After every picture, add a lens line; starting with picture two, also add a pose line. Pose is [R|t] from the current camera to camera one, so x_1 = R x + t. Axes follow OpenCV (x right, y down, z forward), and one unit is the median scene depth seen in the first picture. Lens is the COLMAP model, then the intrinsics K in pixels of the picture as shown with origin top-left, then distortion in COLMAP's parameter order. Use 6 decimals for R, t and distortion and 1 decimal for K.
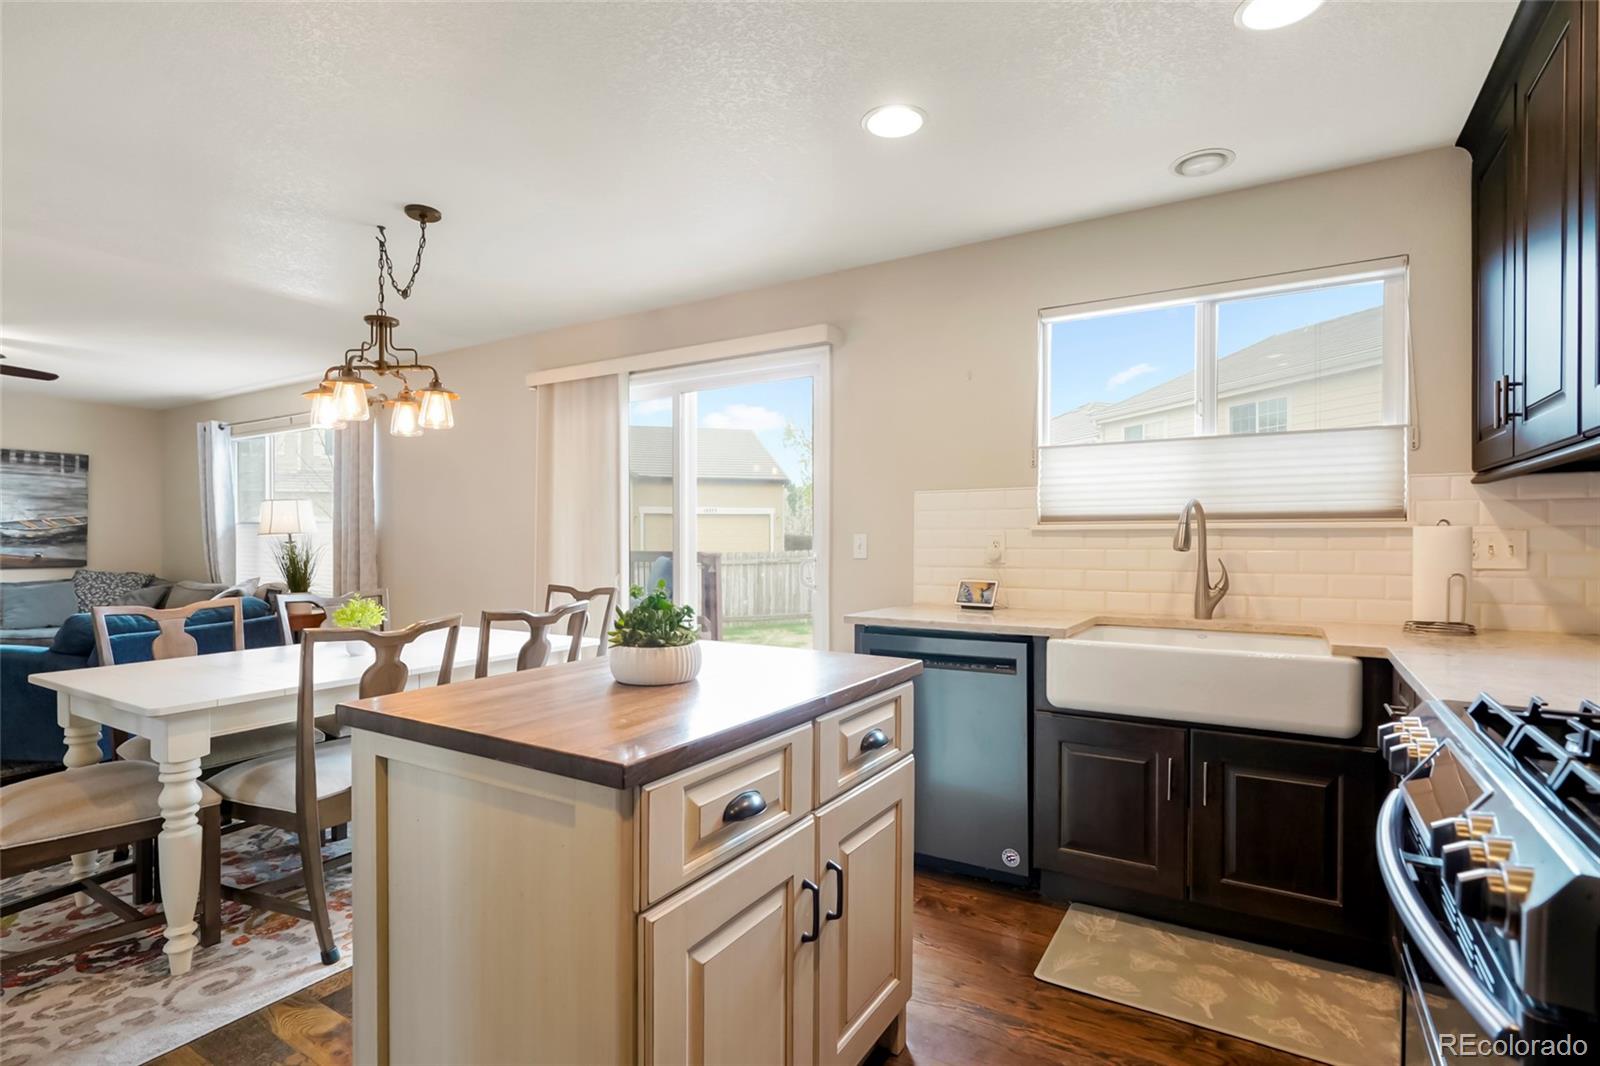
lens RADIAL K [[774.8, 0, 790.3], [0, 774.8, 540.0], [0, 0, 1]] dist [-0.002778, 0.001766]
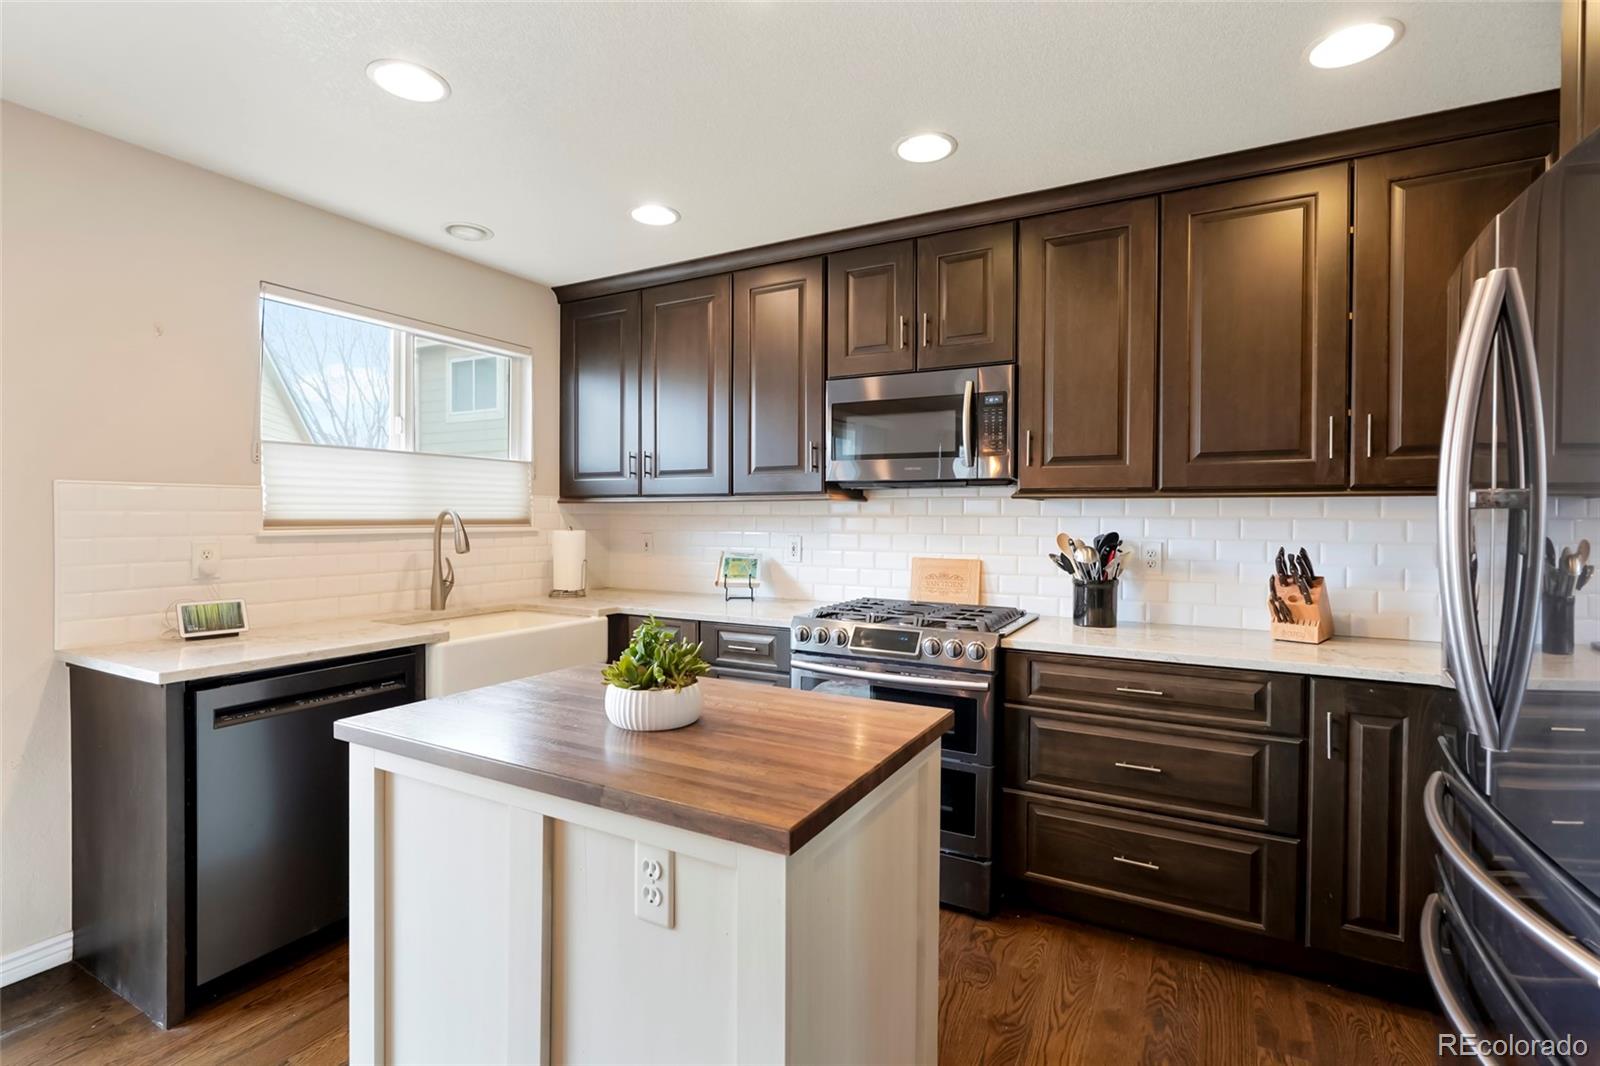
lens RADIAL K [[758.8, 0, 789.2], [0, 758.8, 528.4], [0, 0, 1]] dist [-0.001194, 0.001518]
pose [[-0.042098, -0.012941, 0.999030, -0.401567], [0.001474, 0.999914, 0.013014, -0.022713], [-0.999112, 0.002020, -0.042076, 0.325921]]
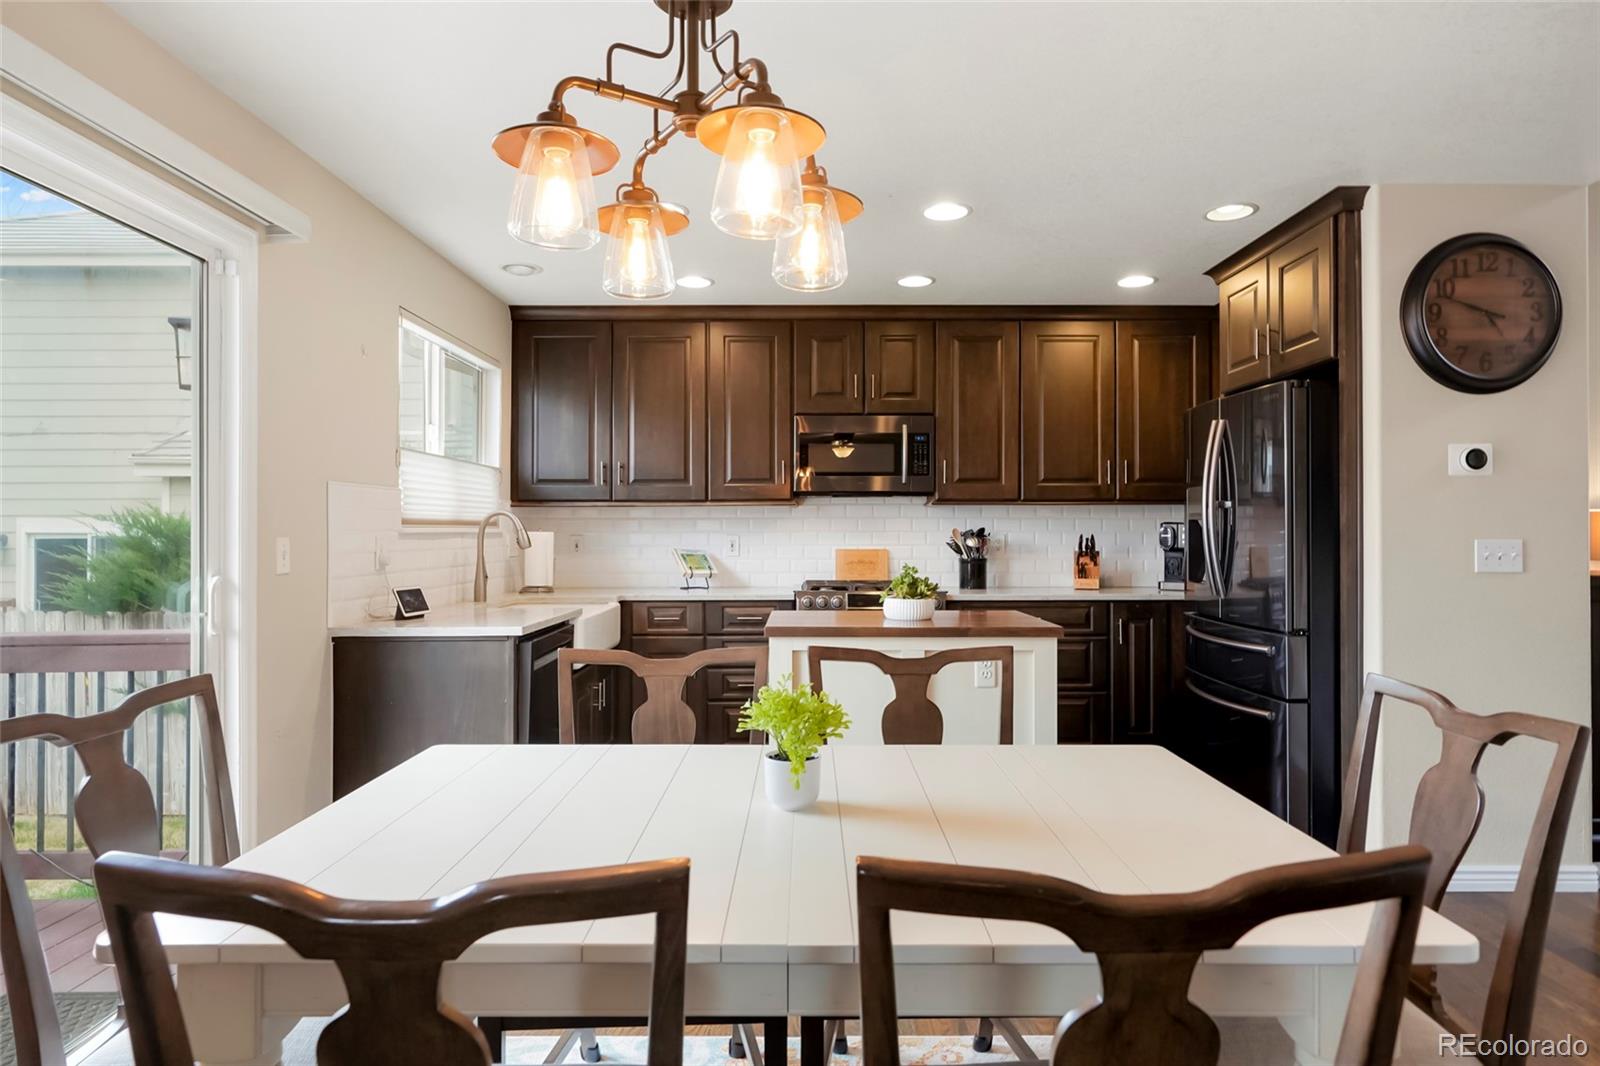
lens RADIAL K [[925.0, 0, 803.6], [0, 925.0, 529.5], [0, 0, 1]] dist [-0.003166, 0.000172]
pose [[-0.521422, 0.007615, 0.853265, -0.671017], [0.008737, 0.999955, -0.003585, -0.005960], [-0.853254, 0.005586, -0.521465, 0.842949]]
